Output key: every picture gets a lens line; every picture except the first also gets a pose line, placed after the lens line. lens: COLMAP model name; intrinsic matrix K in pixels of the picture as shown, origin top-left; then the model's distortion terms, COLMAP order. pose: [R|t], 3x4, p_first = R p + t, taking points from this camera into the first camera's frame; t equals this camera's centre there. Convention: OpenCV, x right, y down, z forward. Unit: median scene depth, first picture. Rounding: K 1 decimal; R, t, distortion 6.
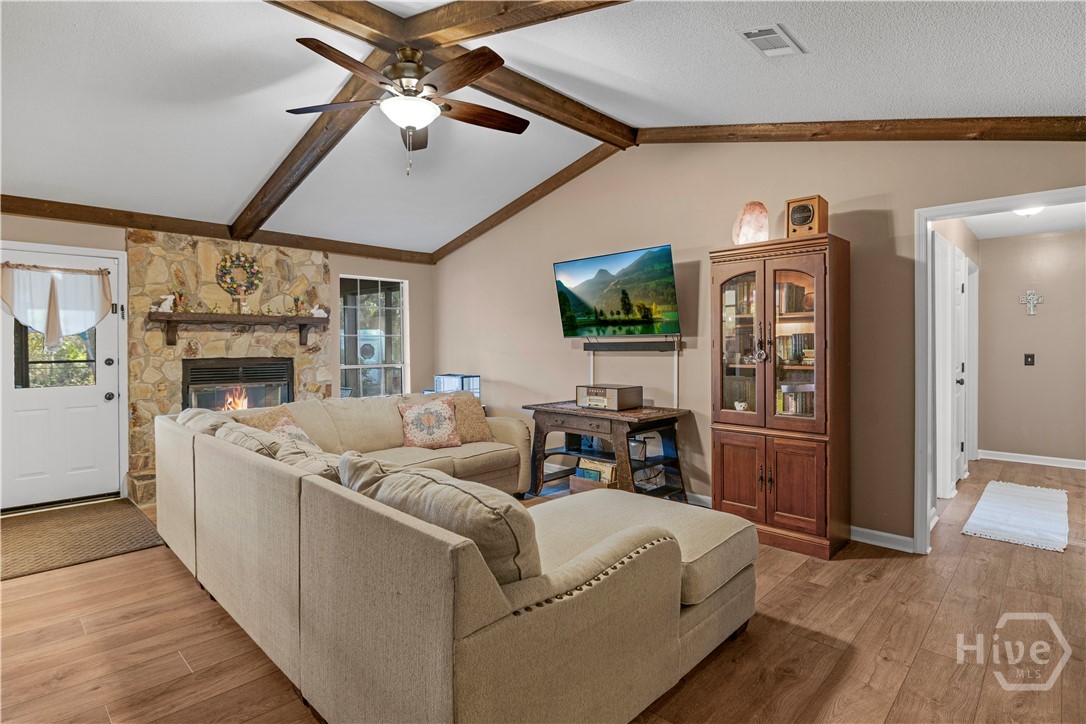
lens RADIAL K [[531.3, 0, 494.1], [0, 531.3, 344.6], [0, 0, 1]] dist [-0.005772, -0.000454]
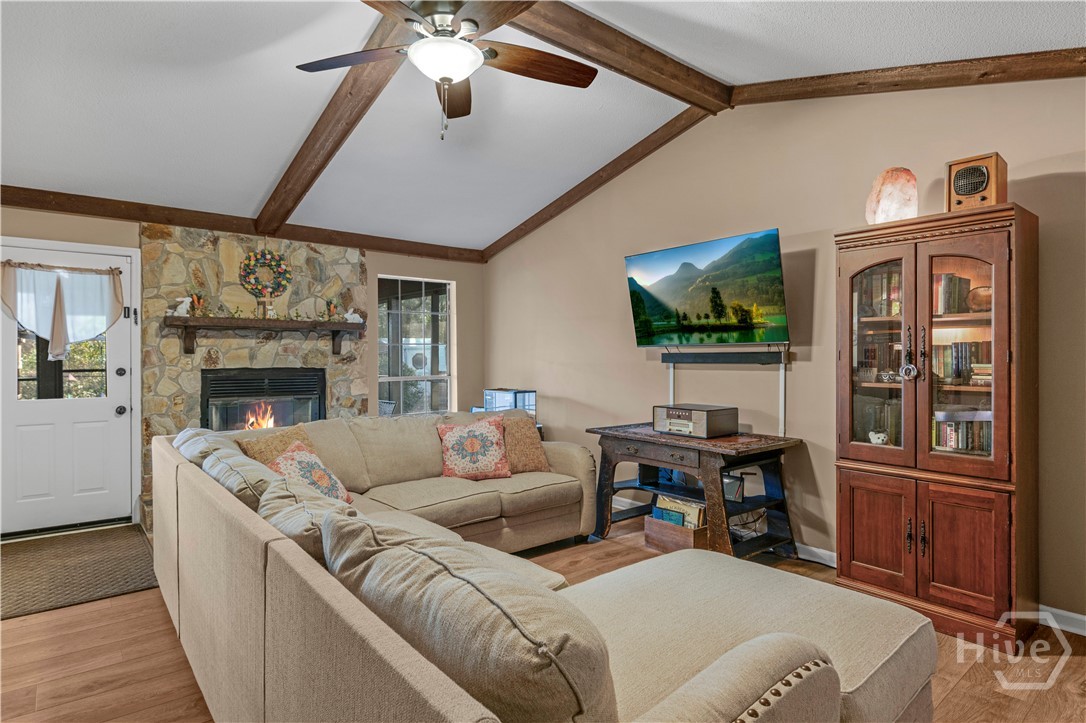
lens RADIAL K [[564.0, 0, 500.8], [0, 564.0, 355.0], [0, 0, 1]] dist [-0.001780, -0.001571]
pose [[0.995363, 0.005425, -0.096041, 0.004914], [-0.005381, 0.999985, 0.000723, 0.000273], [0.096043, -0.000203, 0.995377, 0.116766]]
